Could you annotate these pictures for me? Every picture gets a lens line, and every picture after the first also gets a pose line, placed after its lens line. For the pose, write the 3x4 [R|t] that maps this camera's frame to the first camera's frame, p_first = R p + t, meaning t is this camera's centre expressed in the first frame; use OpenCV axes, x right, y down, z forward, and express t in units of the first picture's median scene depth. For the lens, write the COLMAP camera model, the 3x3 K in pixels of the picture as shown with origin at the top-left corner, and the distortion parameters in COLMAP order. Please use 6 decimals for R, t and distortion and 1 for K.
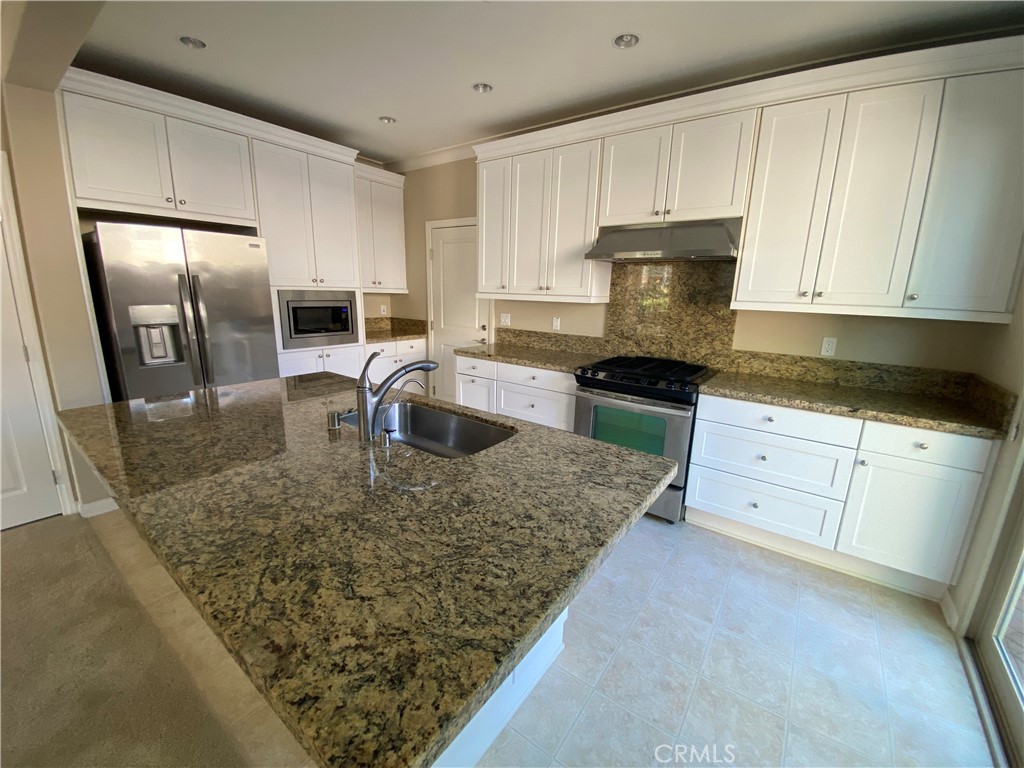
lens RADIAL K [[417.2, 0, 510.8], [0, 417.2, 382.6], [0, 0, 1]] dist [-0.002704, -0.009346]
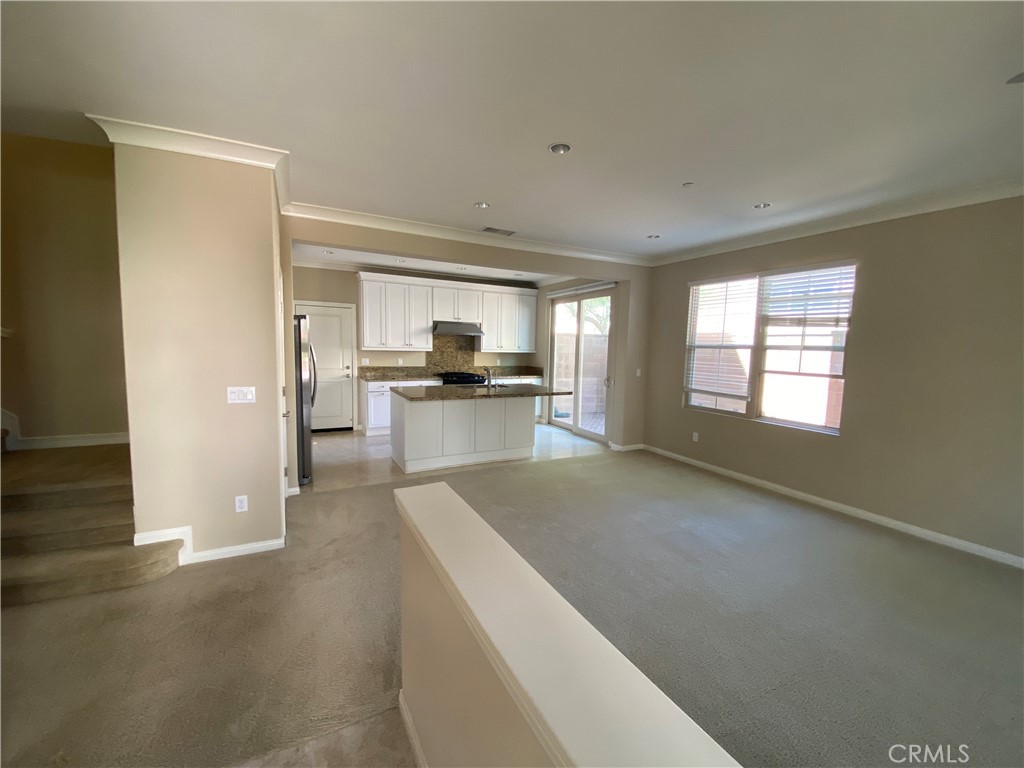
lens RADIAL K [[417.2, 0, 511.4], [0, 417.2, 384.6], [0, 0, 1]] dist [-0.002704, -0.009346]
pose [[0.431231, -0.097228, 0.896988, -1.763842], [0.184742, 0.982628, 0.017695, 0.037109], [-0.883125, 0.158081, 0.441701, -0.418994]]
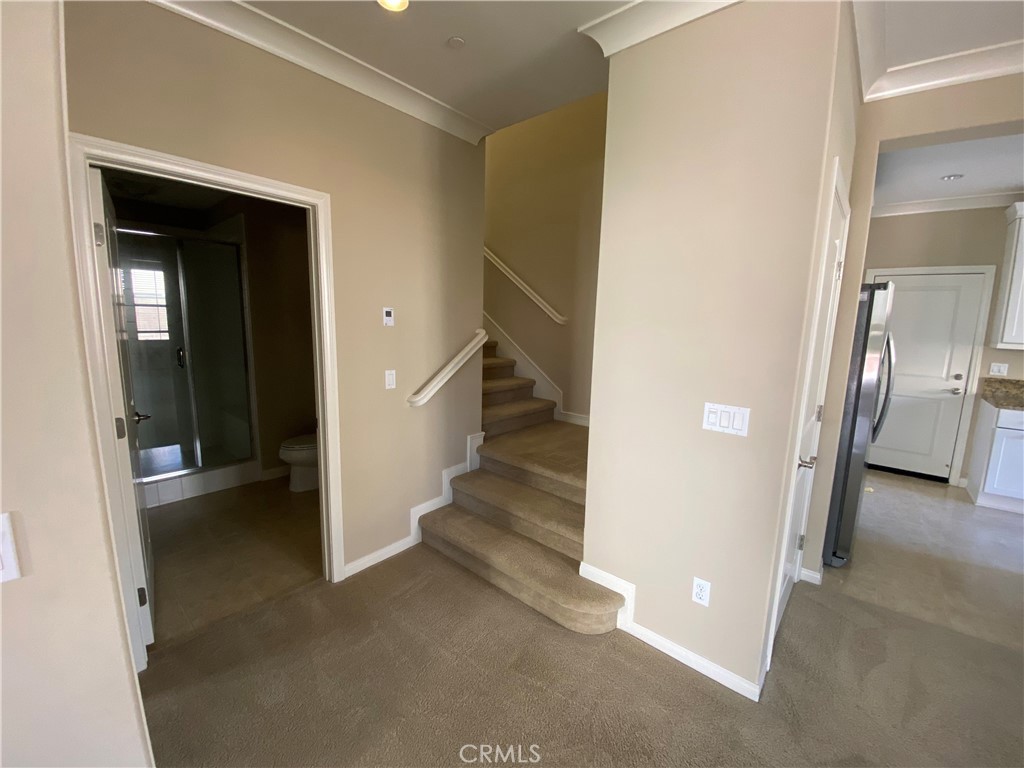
lens RADIAL K [[417.2, 0, 510.9], [0, 417.2, 381.7], [0, 0, 1]] dist [-0.002704, -0.009346]
pose [[0.997938, 0.014495, -0.062533, -1.429655], [-0.019252, 0.996911, -0.076142, -0.037965], [0.061236, 0.077189, 0.995134, -0.019073]]
